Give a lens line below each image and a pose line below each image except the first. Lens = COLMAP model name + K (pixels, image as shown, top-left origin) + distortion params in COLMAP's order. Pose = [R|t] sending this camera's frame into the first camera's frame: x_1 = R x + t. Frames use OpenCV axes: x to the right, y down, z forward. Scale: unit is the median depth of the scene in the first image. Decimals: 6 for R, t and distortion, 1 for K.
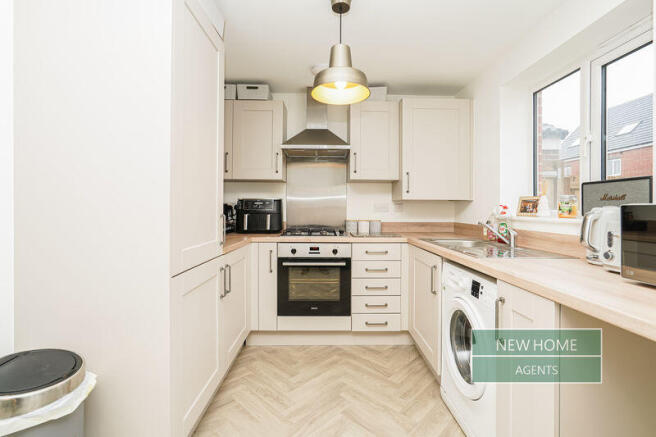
lens RADIAL K [[305.0, 0, 325.5], [0, 305.0, 207.3], [0, 0, 1]] dist [-0.032681, 0.016262]
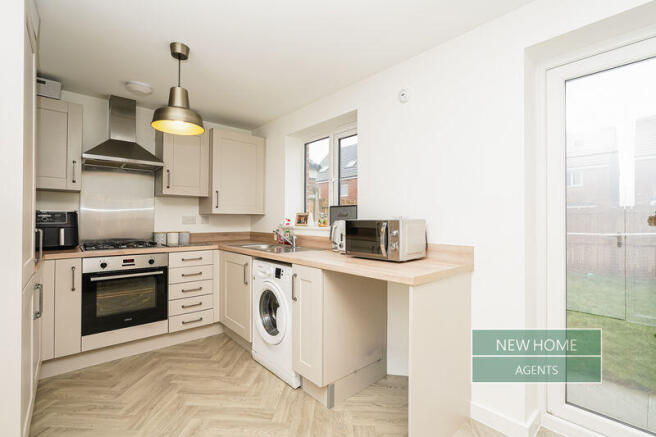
lens RADIAL K [[300.5, 0, 328.0], [0, 300.5, 218.5], [0, 0, 1]] dist [-0.001376, -0.000064]
pose [[0.757490, 0.000521, 0.652846, -0.200985], [-0.001773, 0.999998, 0.001258, -0.009492], [-0.652844, -0.002110, 0.757490, -0.215384]]
